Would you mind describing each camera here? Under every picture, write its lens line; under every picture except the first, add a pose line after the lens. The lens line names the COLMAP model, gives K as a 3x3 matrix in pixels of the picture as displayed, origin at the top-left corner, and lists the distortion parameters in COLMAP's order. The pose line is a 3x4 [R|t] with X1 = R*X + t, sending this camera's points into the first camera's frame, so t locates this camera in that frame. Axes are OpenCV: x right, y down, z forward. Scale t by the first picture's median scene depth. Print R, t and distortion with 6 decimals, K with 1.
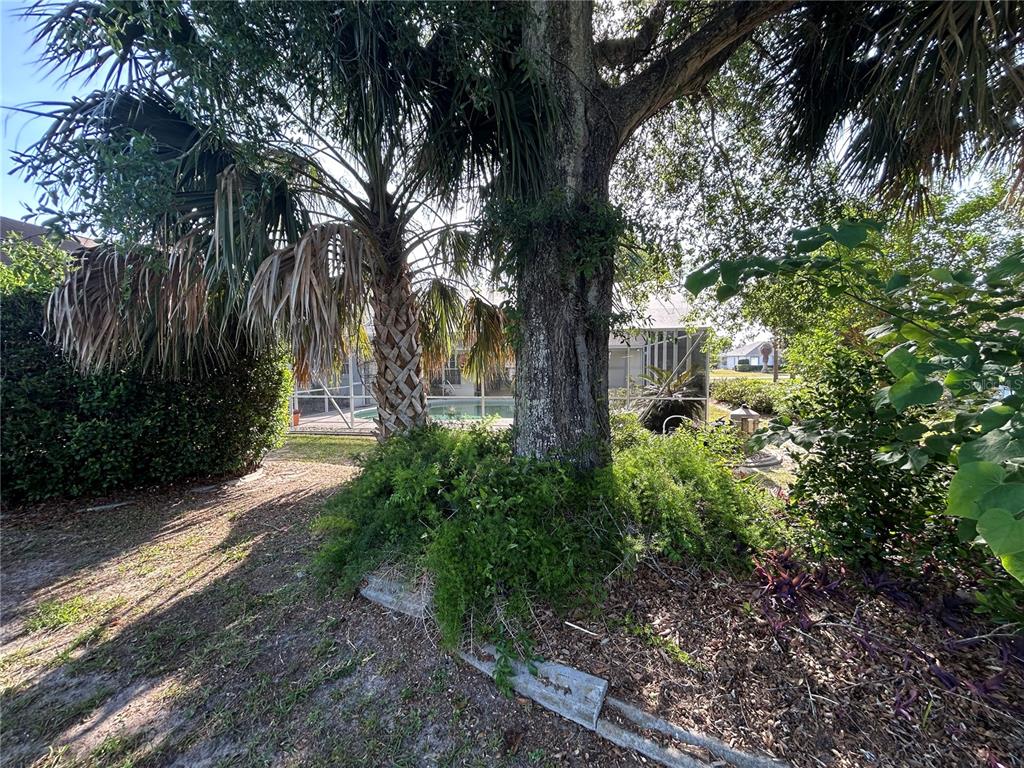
lens RADIAL K [[410.6, 0, 511.2], [0, 410.6, 383.6], [0, 0, 1]] dist [0.000929, 0.000337]
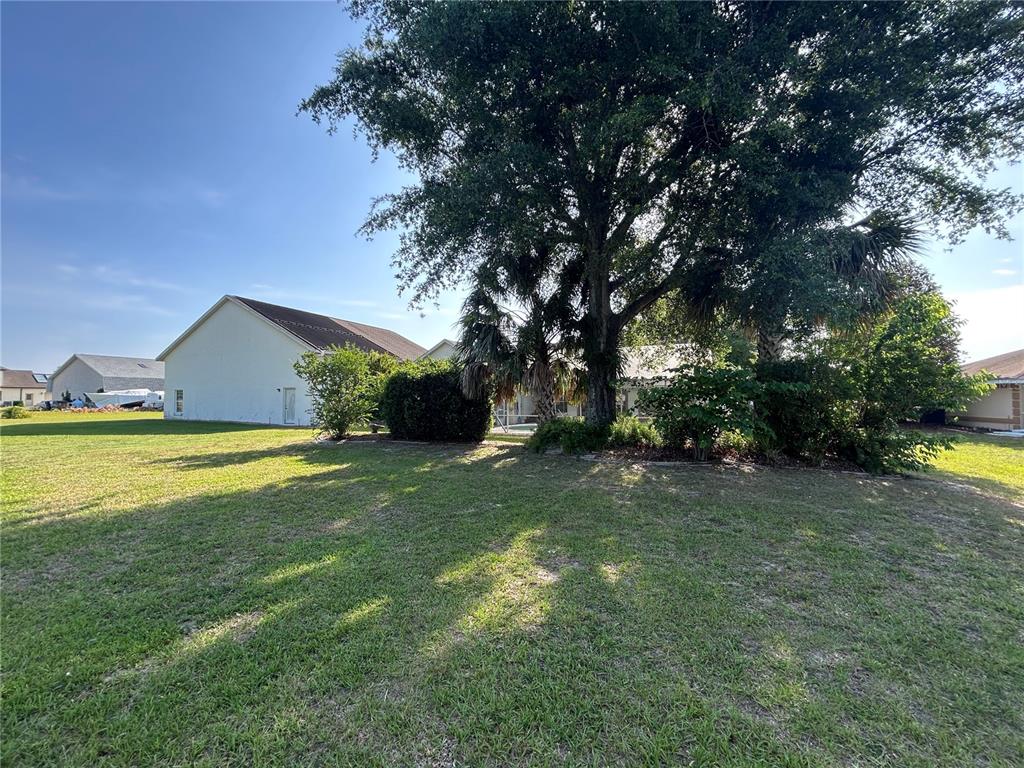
lens RADIAL K [[410.6, 0, 516.8], [0, 410.6, 382.7], [0, 0, 1]] dist [0.000929, 0.000337]
pose [[0.970236, -0.002179, -0.242150, 0.282512], [-0.017672, 0.996656, -0.079774, 0.112411], [0.241515, 0.081679, 0.966954, -2.466159]]
